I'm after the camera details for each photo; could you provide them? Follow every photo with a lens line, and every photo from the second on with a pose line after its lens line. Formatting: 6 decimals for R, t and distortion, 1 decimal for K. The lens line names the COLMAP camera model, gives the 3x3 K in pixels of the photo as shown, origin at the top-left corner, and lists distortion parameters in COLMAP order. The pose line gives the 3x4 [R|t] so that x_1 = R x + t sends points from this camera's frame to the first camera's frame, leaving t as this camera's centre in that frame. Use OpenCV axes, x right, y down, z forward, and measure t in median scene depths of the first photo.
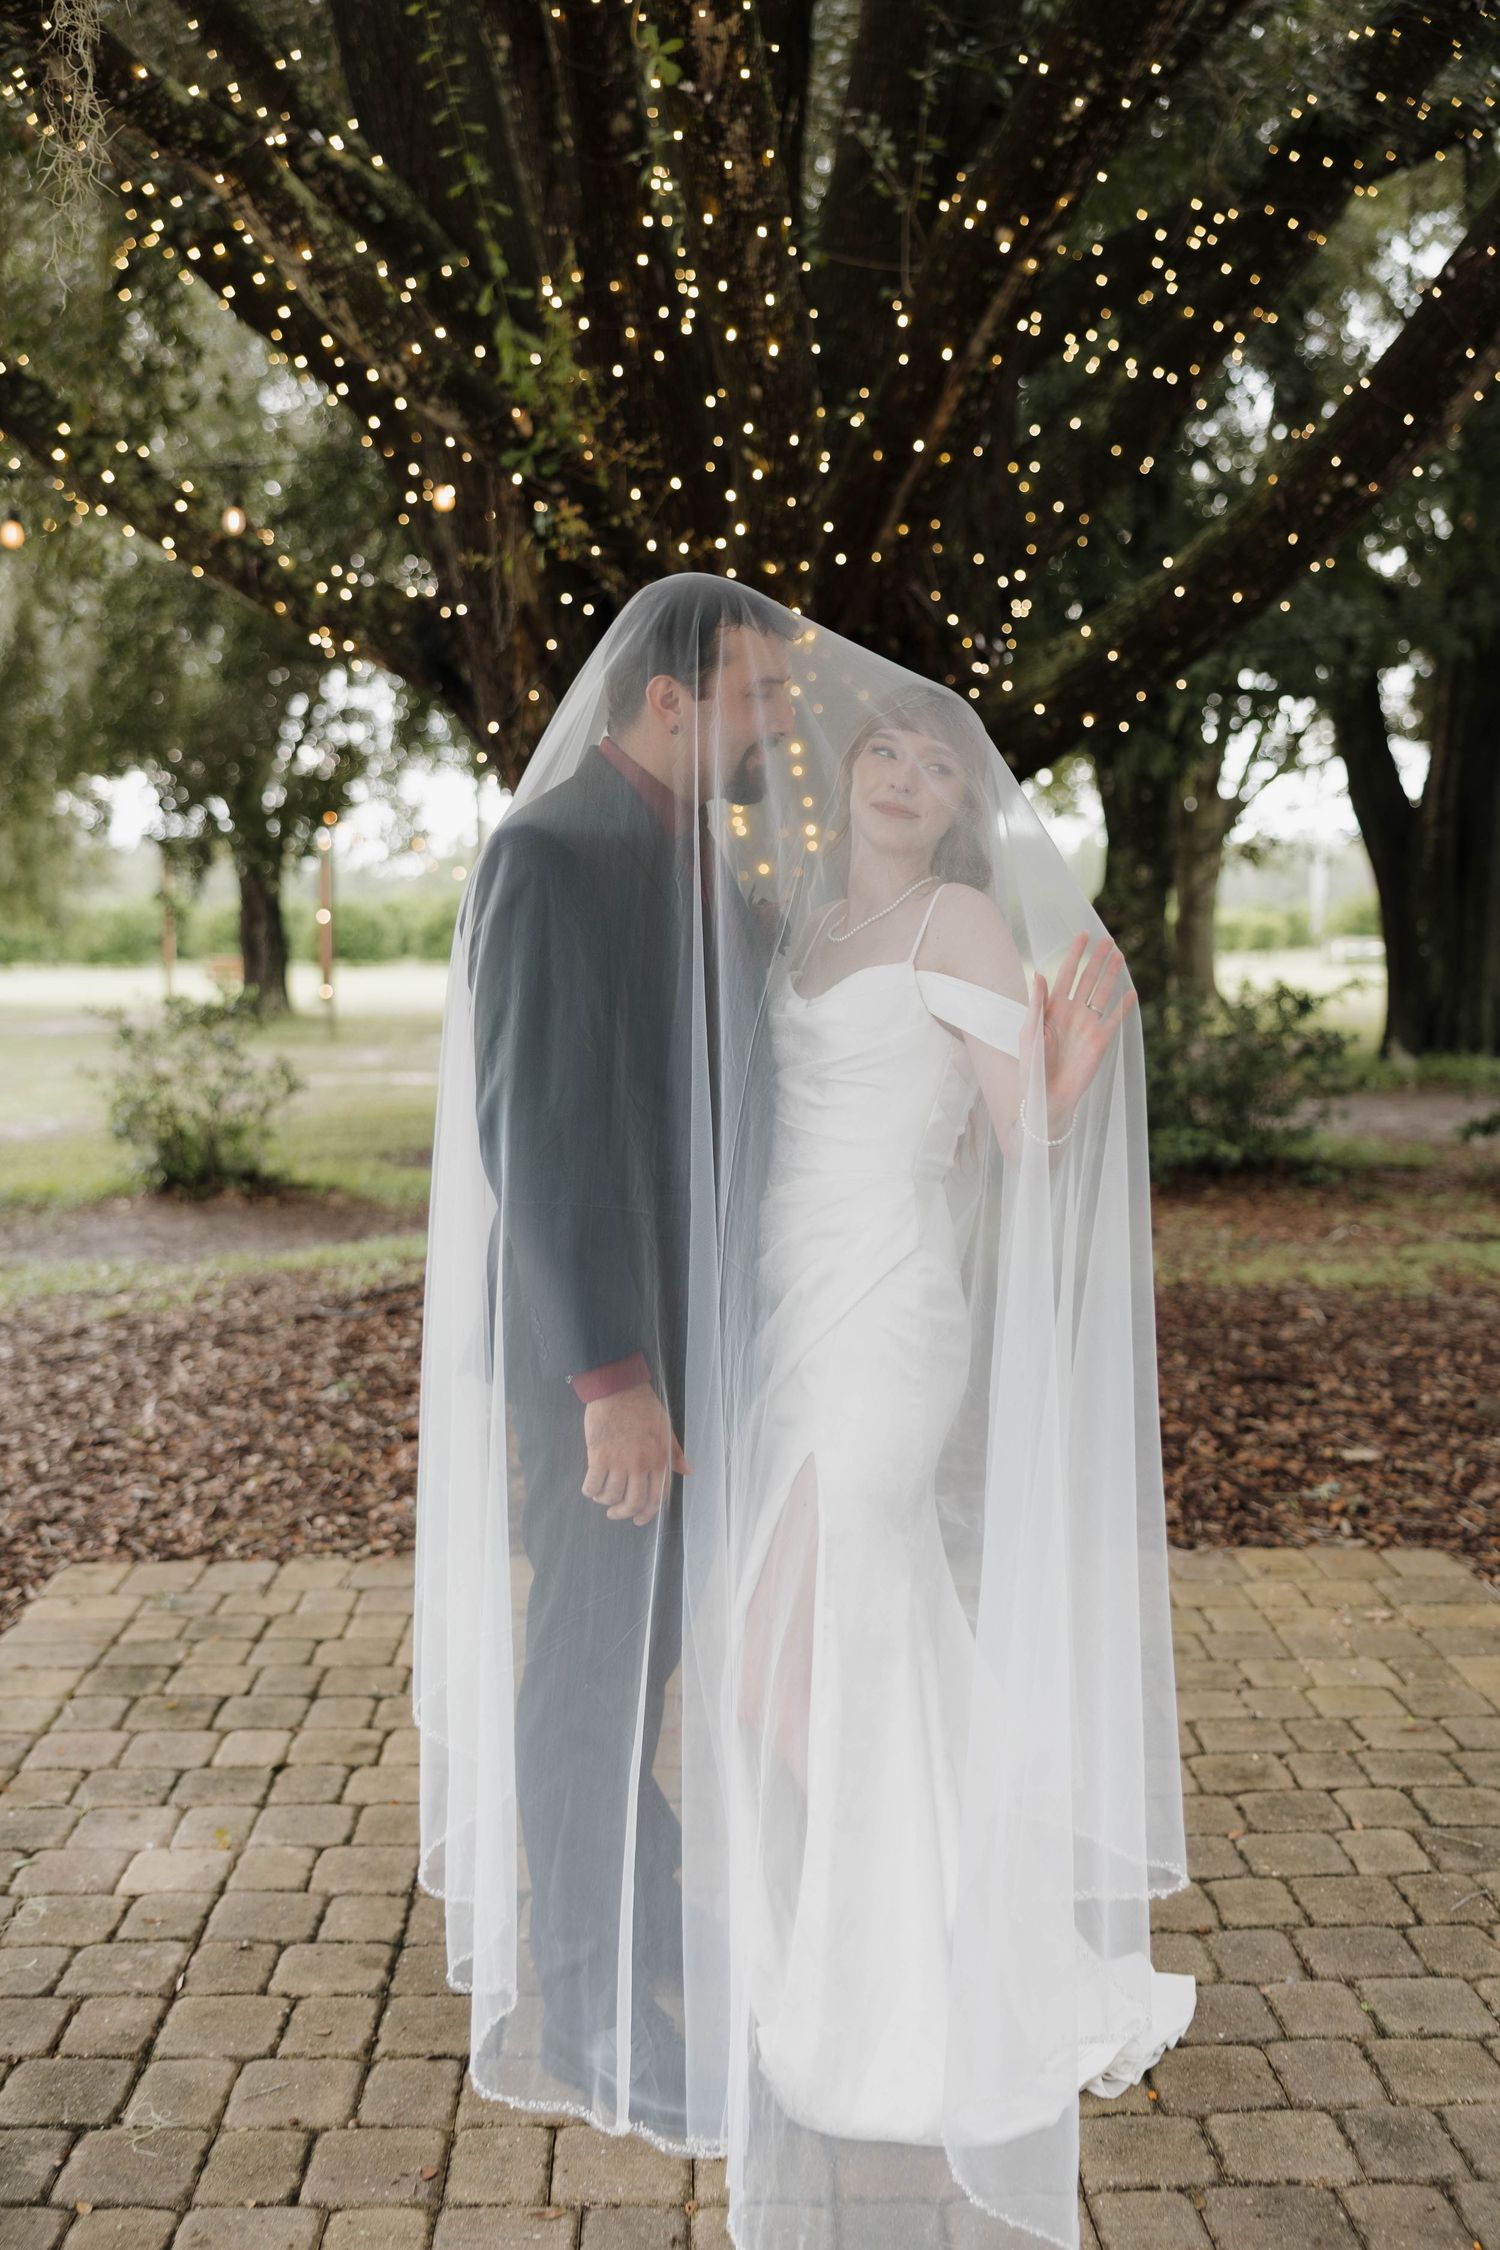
lens RADIAL K [[2172.2, 0, 731.4], [0, 2172.2, 1097.6], [0, 0, 1]] dist [-0.001337, 0.000000]
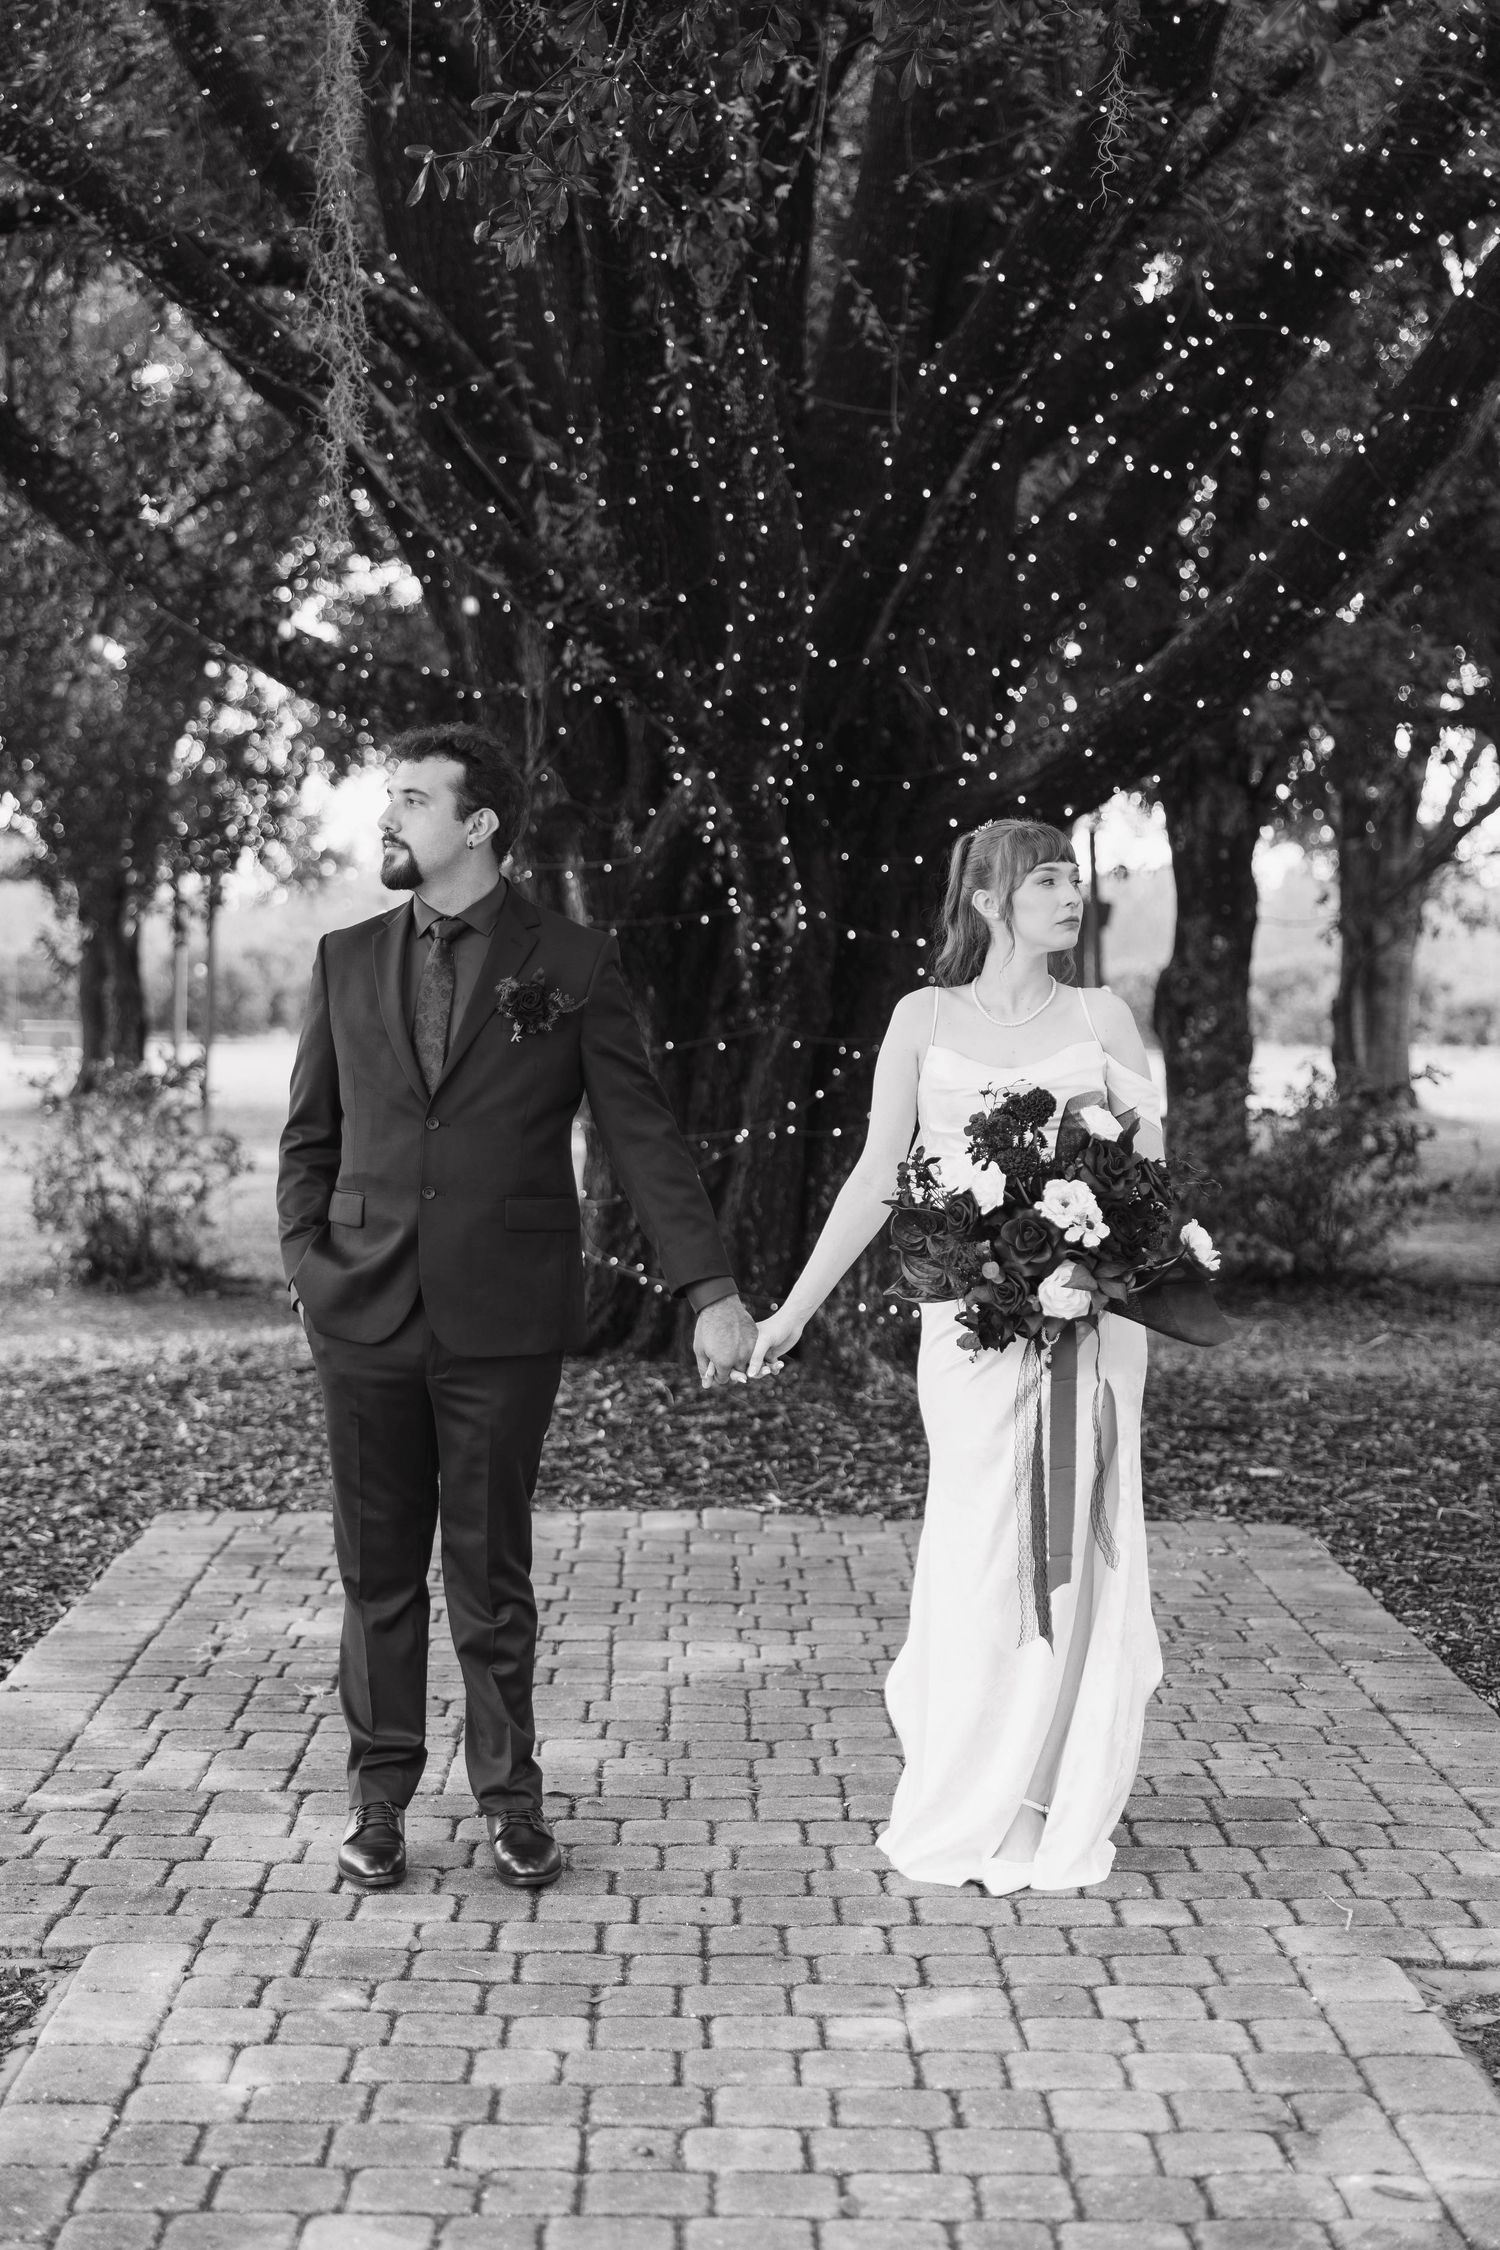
lens RADIAL K [[5030.8, 0, 697.5], [0, 5030.8, 1097.1], [0, 0, 1]] dist [0.262416, 0.000000]
pose [[0.999613, 0.020228, -0.019095, 0.038075], [-0.021275, 0.998187, -0.056309, 0.120476], [0.017921, 0.056693, 0.998231, -1.620167]]
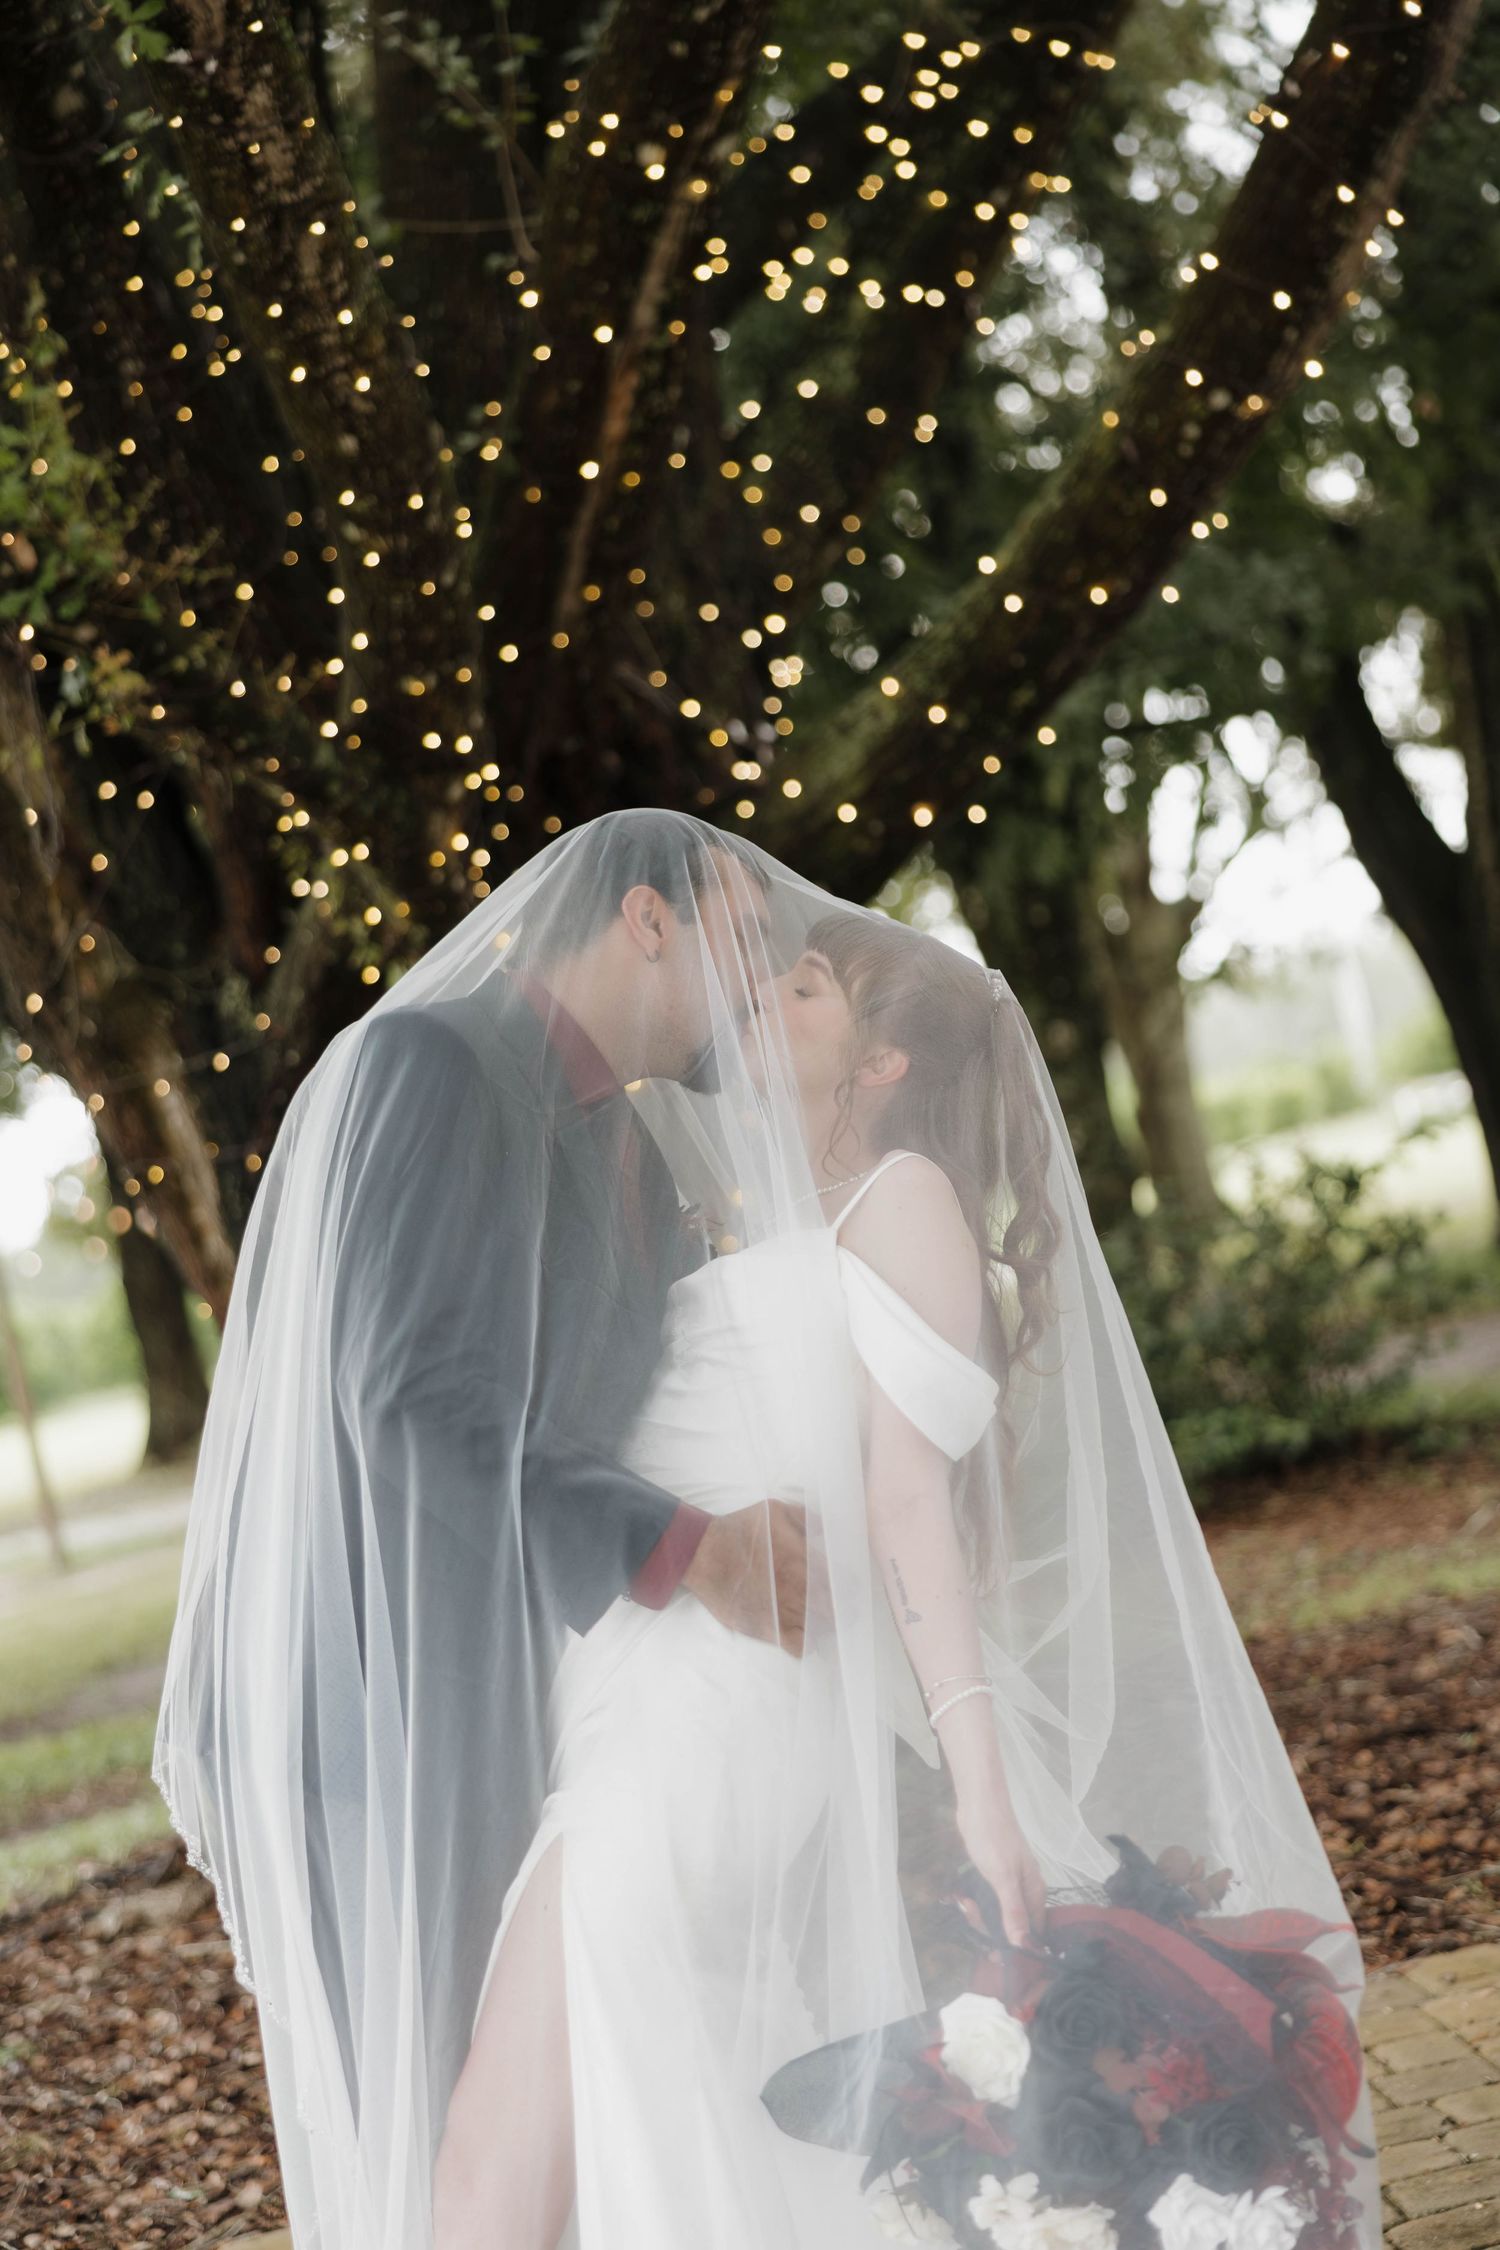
lens RADIAL K [[3933.8, 0, 700.6], [0, 3933.8, 1136.6], [0, 0, 1]] dist [0.040830, 0.000000]
pose [[0.975682, -0.200706, 0.088100, -0.030692], [0.209508, 0.972078, -0.105689, 0.038794], [-0.064428, 0.121577, 0.990489, -0.194921]]
